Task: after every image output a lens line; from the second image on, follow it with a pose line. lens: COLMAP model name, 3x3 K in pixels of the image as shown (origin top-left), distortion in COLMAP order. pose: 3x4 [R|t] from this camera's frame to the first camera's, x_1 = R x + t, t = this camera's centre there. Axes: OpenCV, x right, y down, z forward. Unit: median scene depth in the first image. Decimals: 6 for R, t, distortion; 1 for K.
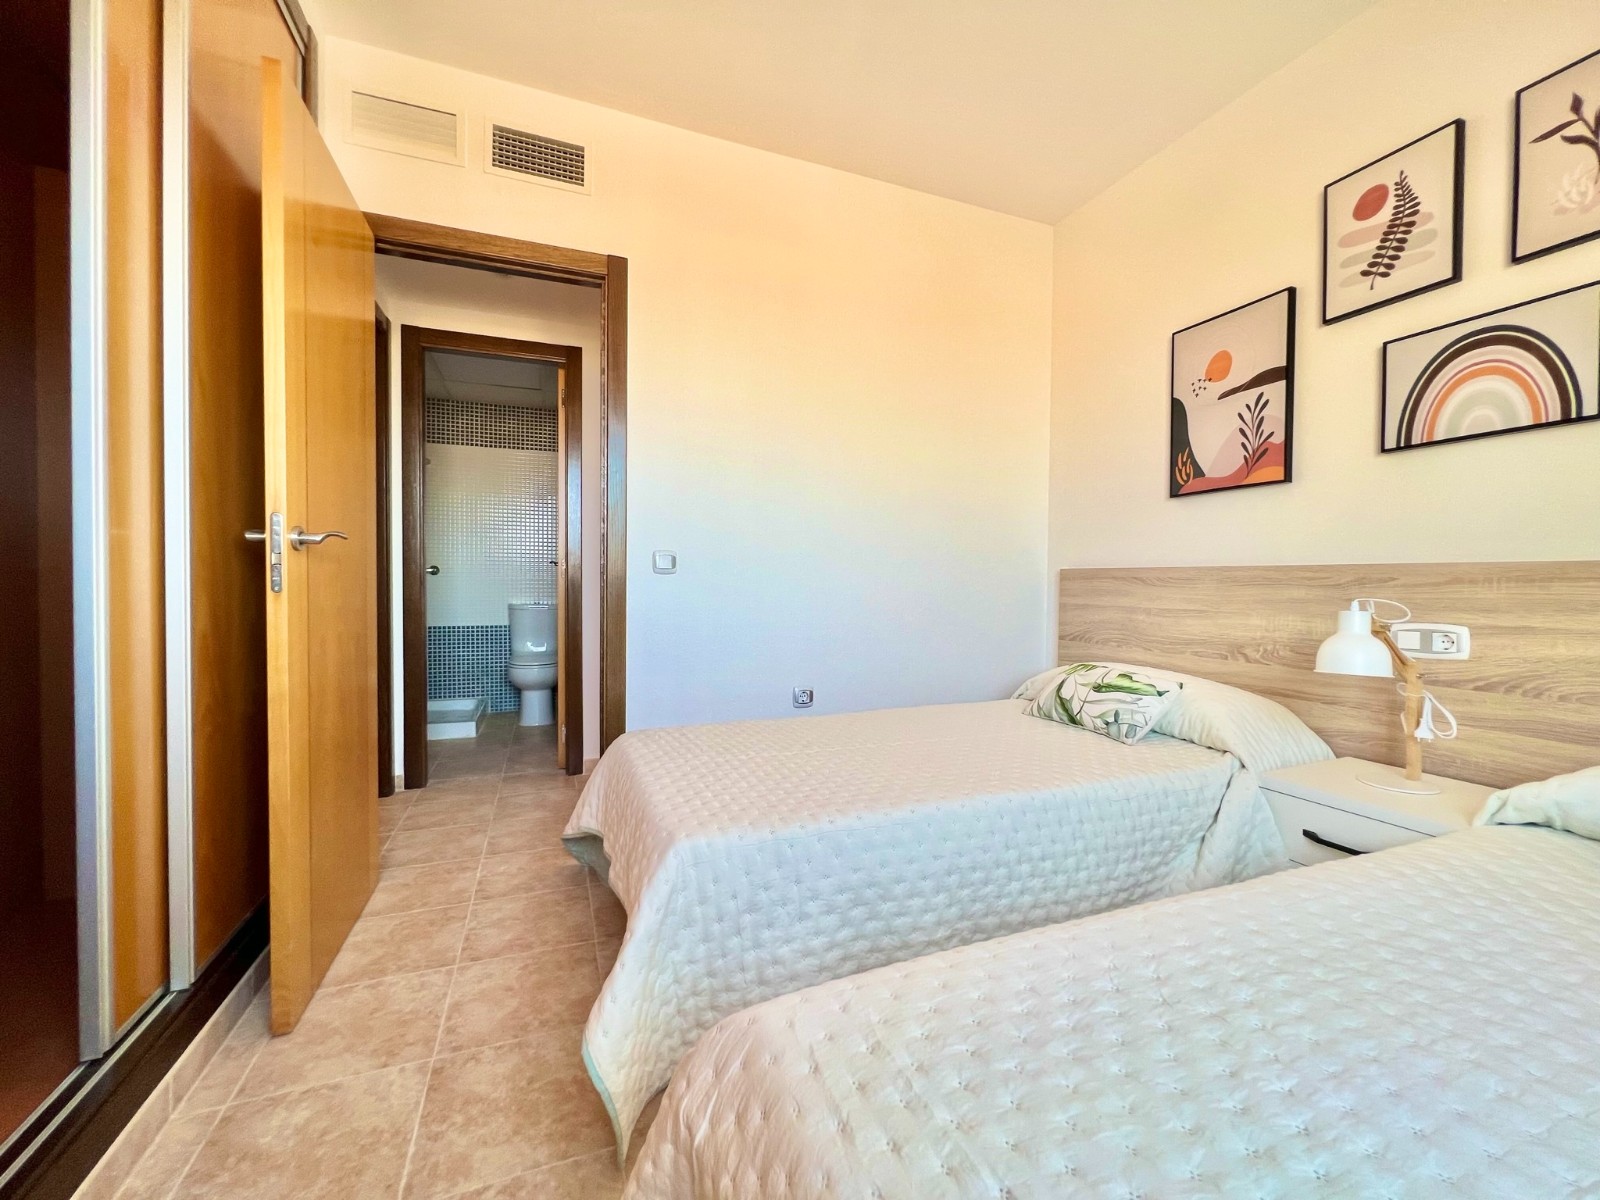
lens RADIAL K [[643.0, 0, 795.2], [0, 643.0, 599.2], [0, 0, 1]] dist [-0.003543, -0.000176]
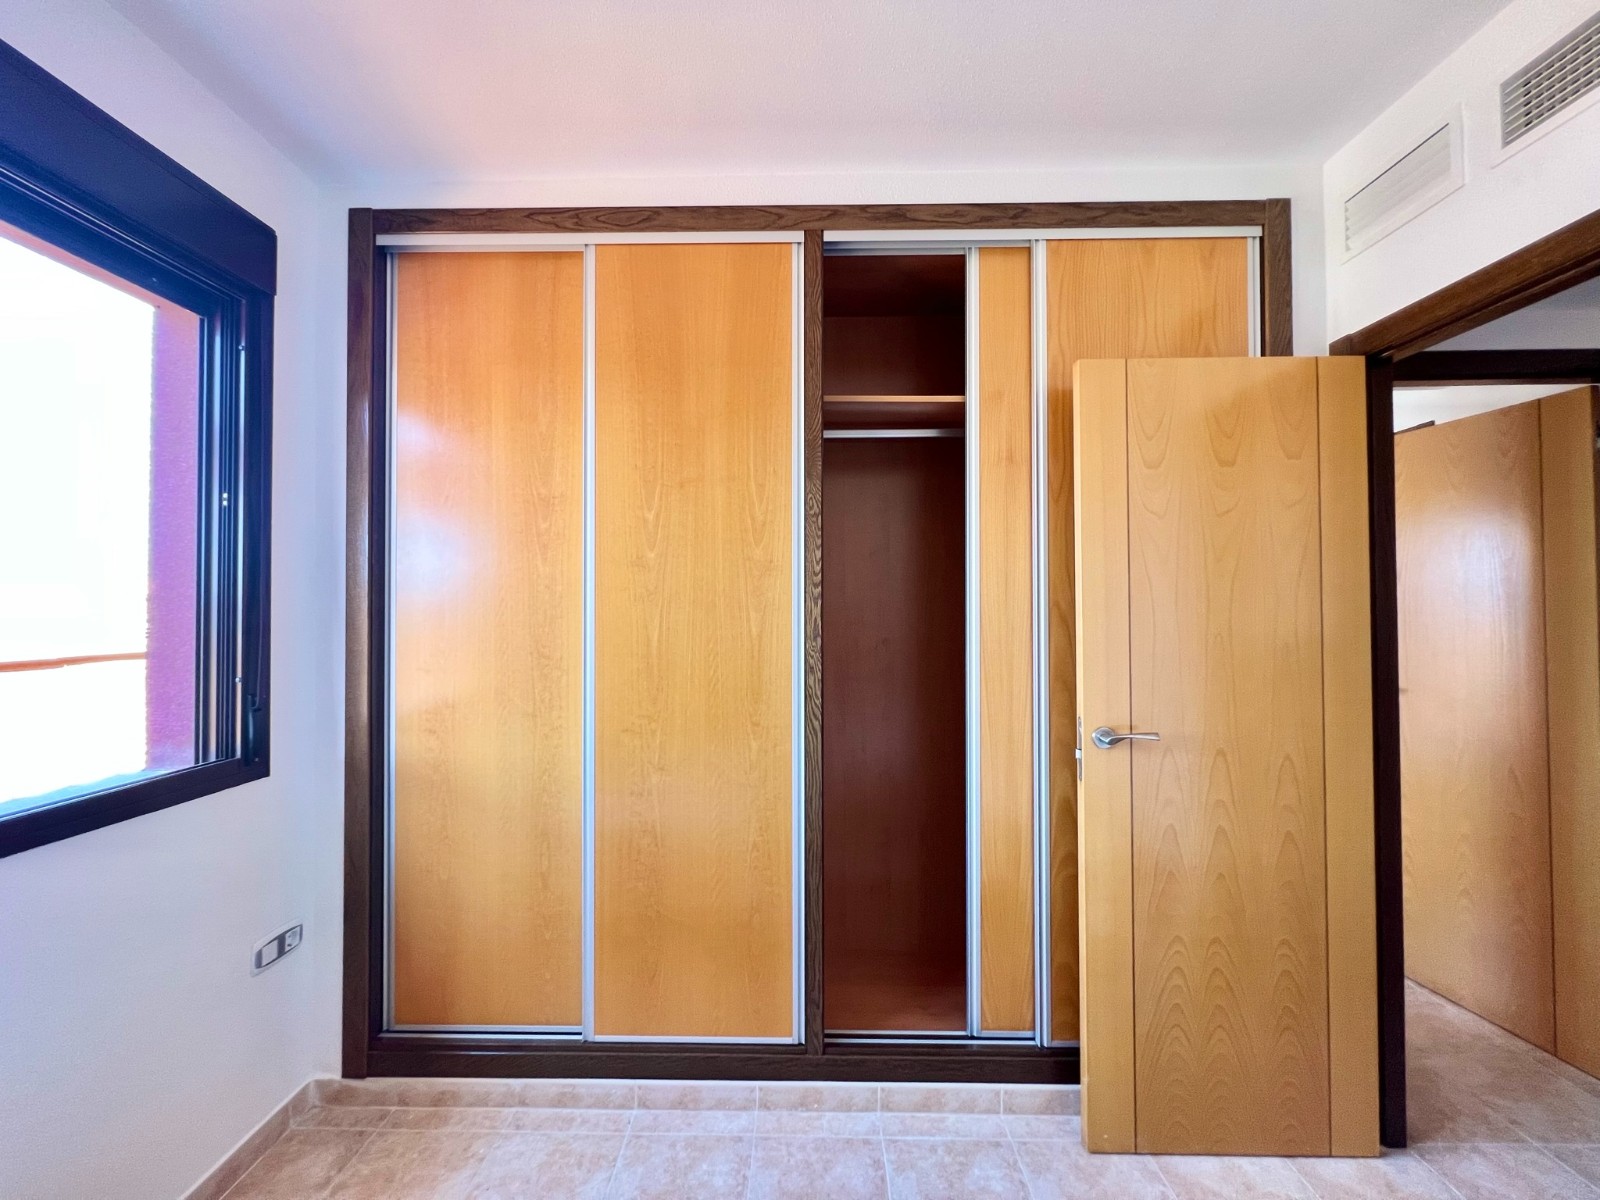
lens RADIAL K [[642.6, 0, 795.4], [0, 642.6, 599.4], [0, 0, 1]] dist [-0.005509, 0.000516]
pose [[-0.379594, -0.022751, -0.924873, 0.388378], [-0.024548, 0.999593, -0.014514, -0.230223], [0.924827, 0.017195, -0.379998, 0.662965]]
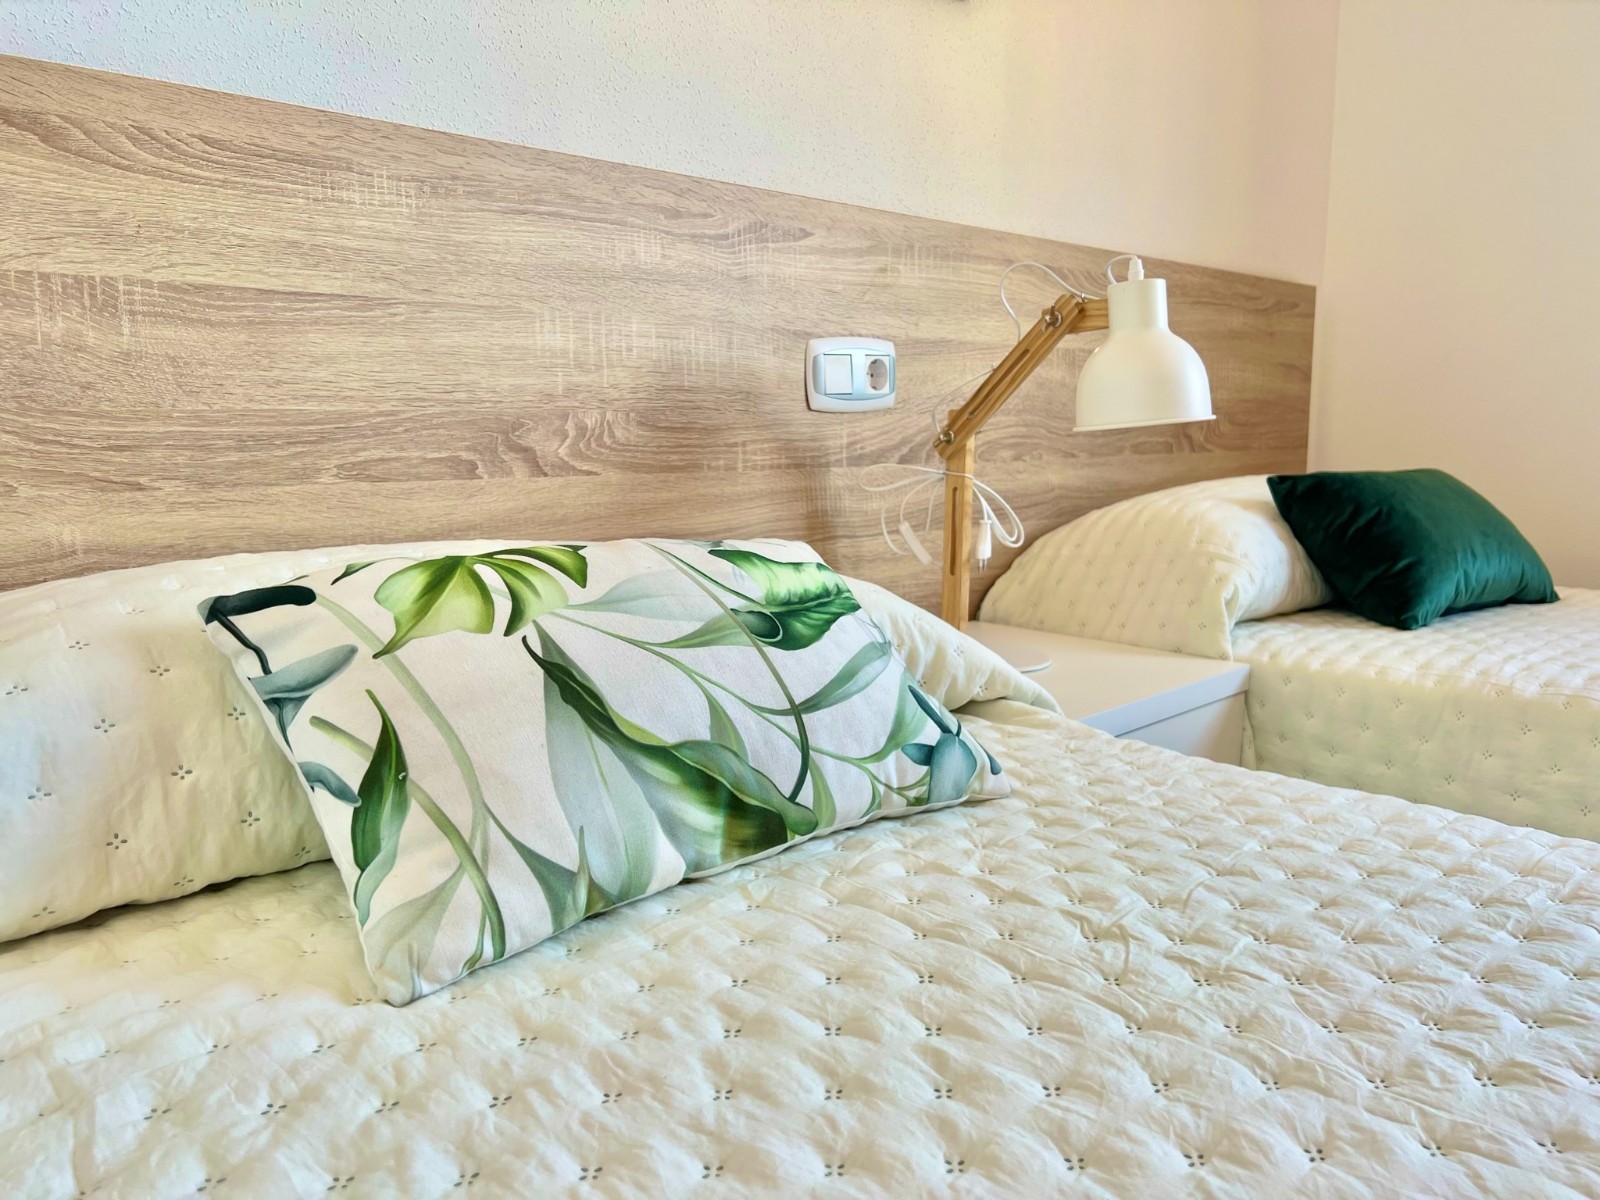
lens RADIAL K [[1199.4, 0, 800.1], [0, 1199.4, 610.2], [0, 0, 1]] dist [0.095229, -0.167436]
pose [[-0.393069, -0.148064, 0.907510, 0.132266], [0.026976, 0.984669, 0.172337, 0.071293], [-0.919113, 0.092221, -0.383048, 1.205257]]
